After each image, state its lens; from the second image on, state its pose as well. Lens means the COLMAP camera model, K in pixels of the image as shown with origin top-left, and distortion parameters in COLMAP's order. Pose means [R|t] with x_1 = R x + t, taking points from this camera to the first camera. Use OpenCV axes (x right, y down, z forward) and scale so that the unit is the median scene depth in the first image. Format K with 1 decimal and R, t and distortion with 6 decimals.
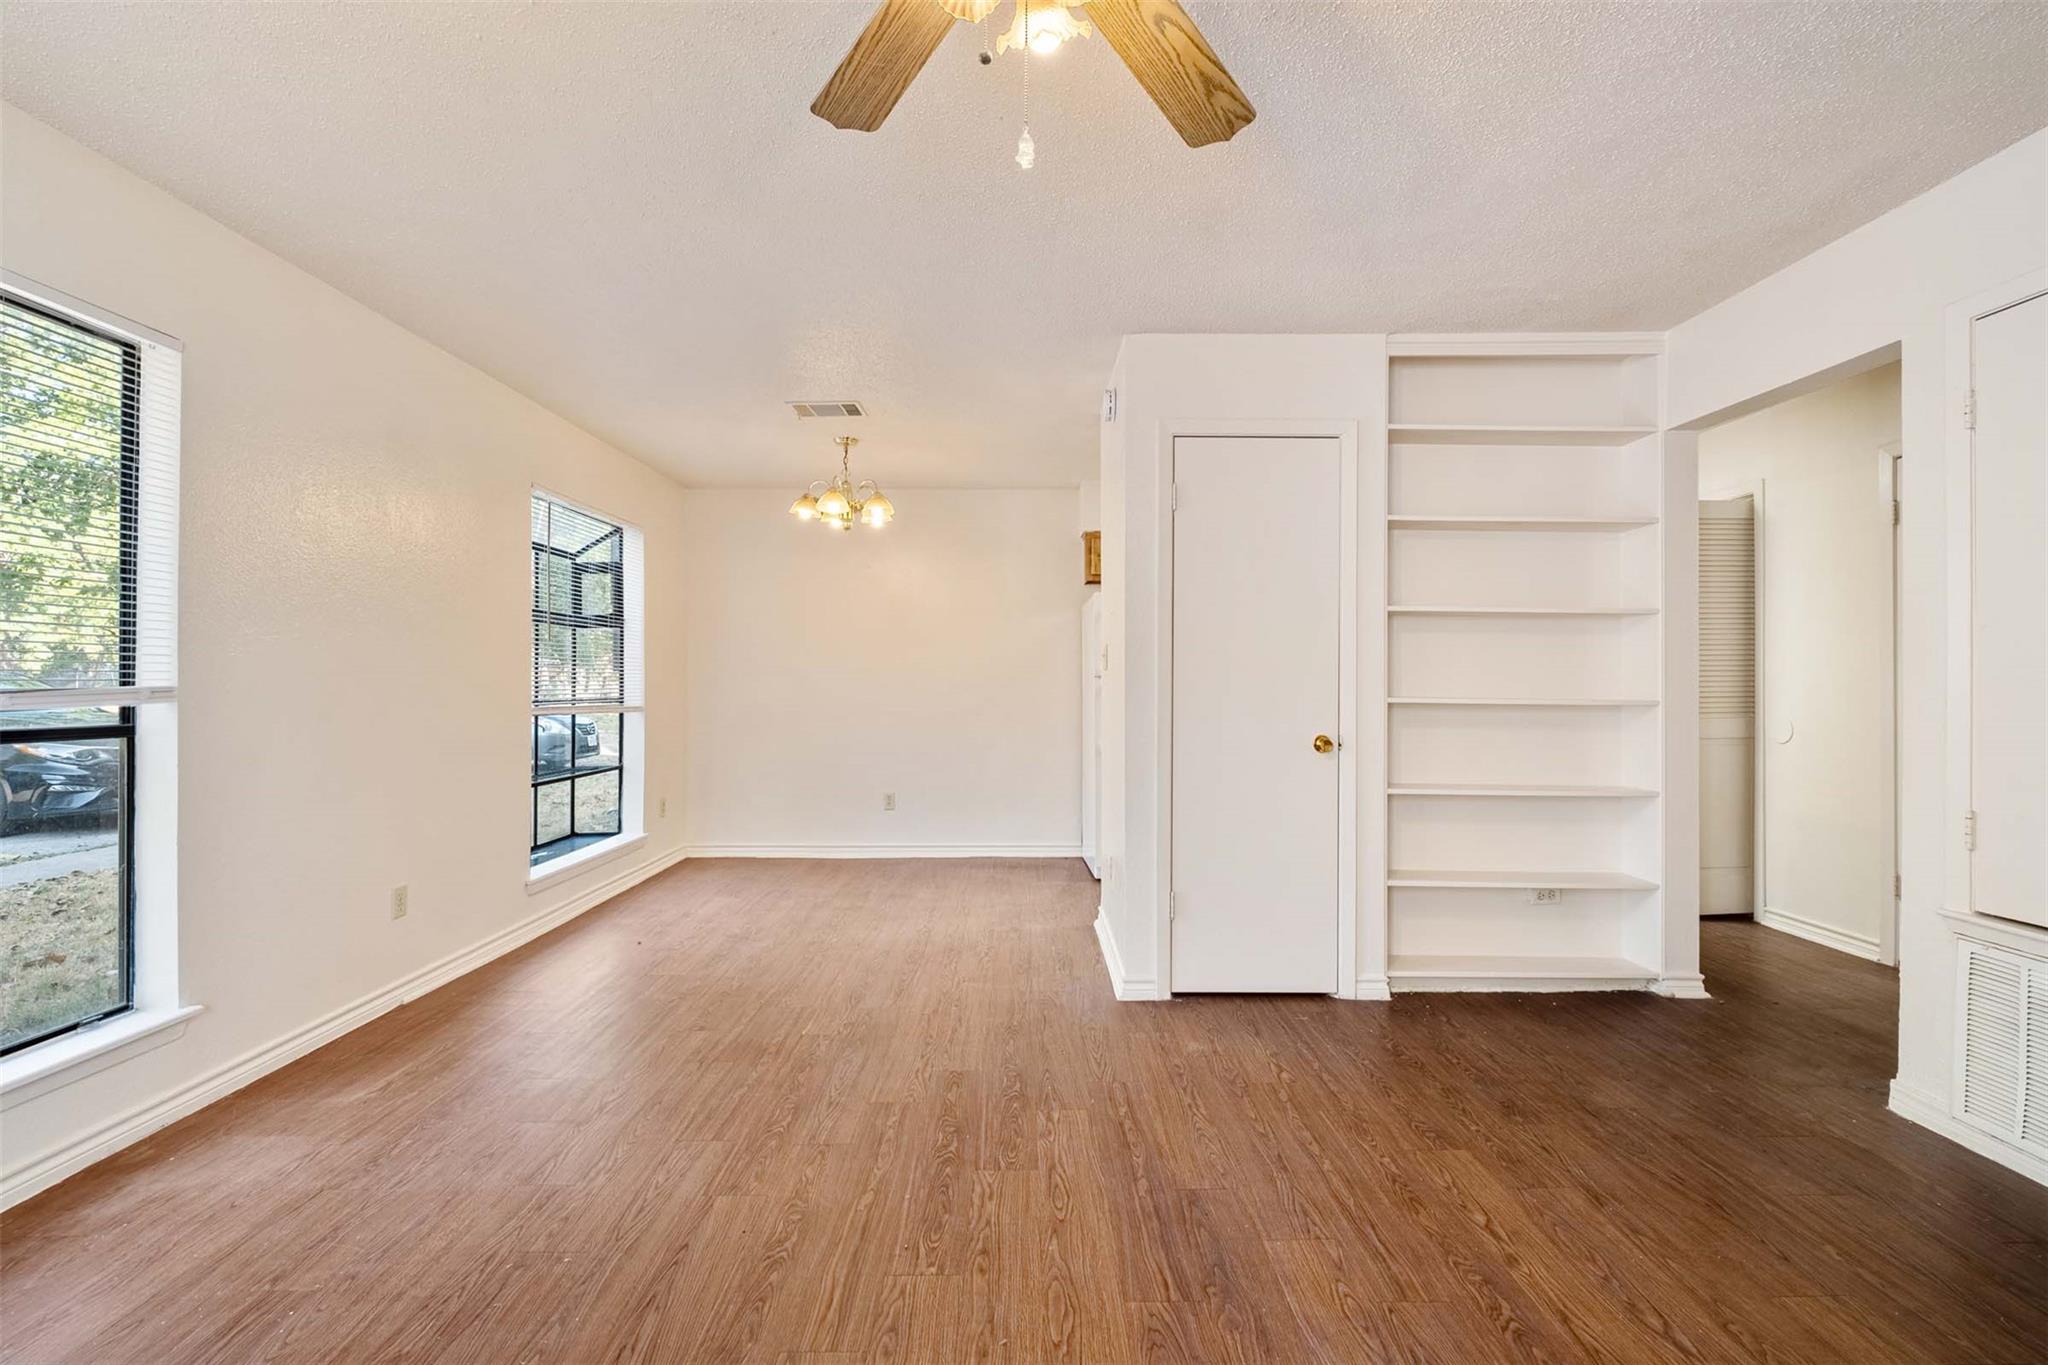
lens RADIAL K [[889.6, 0, 1026.2], [0, 889.6, 681.6], [0, 0, 1]] dist [-0.000619, -0.004474]
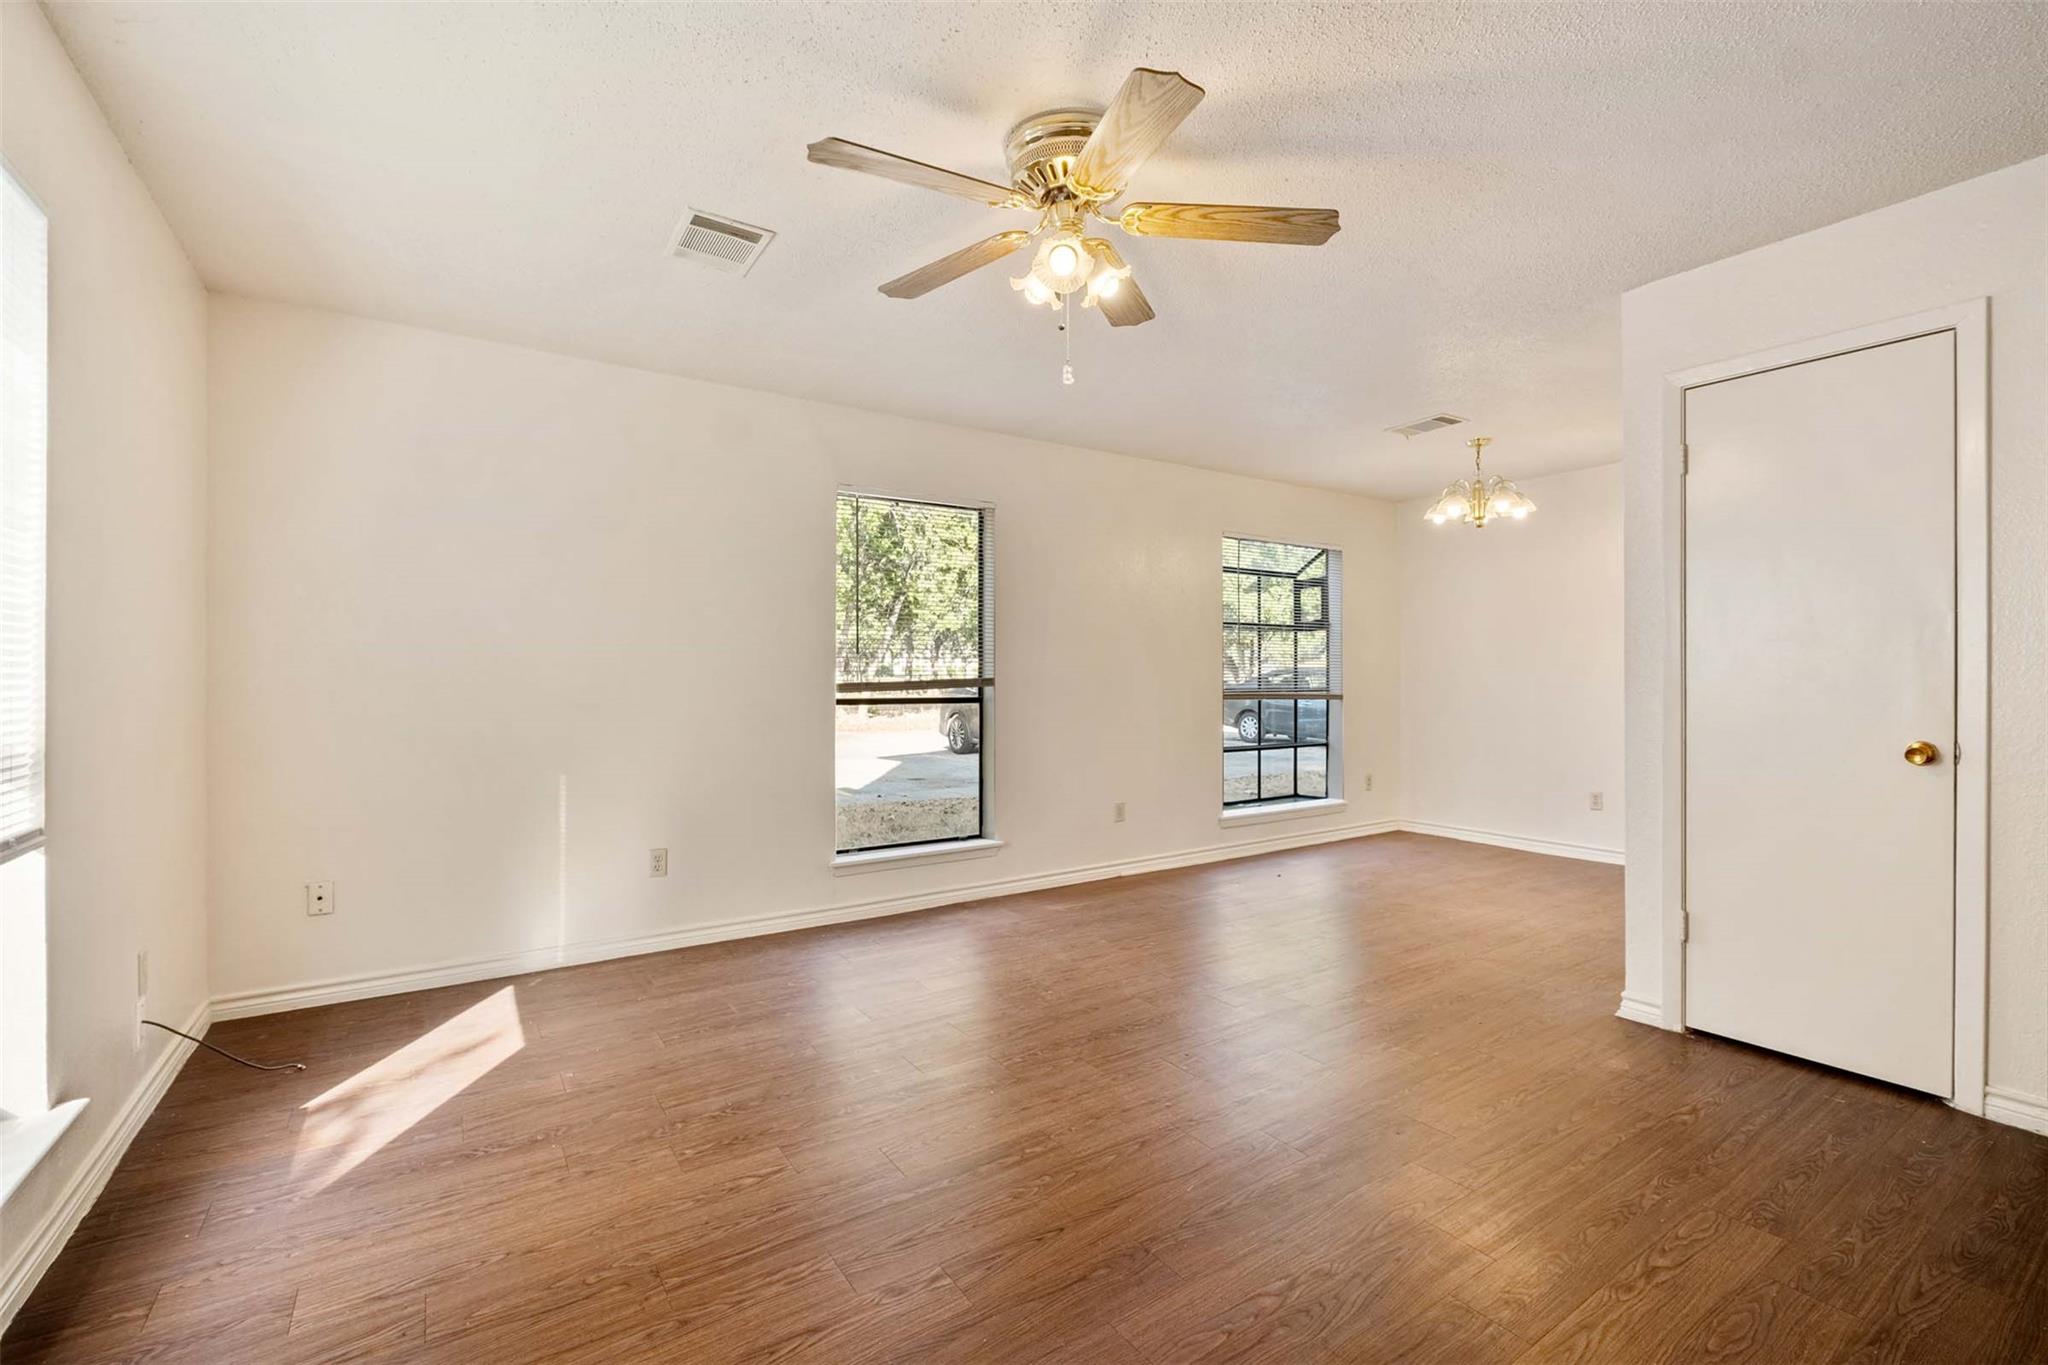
lens RADIAL K [[889.6, 0, 1028.0], [0, 889.6, 678.8], [0, 0, 1]] dist [-0.000619, -0.004474]
pose [[0.548638, -0.000394, -0.836060, 0.547827], [0.003176, 0.999994, 0.001613, 0.004635], [0.836054, -0.003540, 0.548636, -0.018384]]
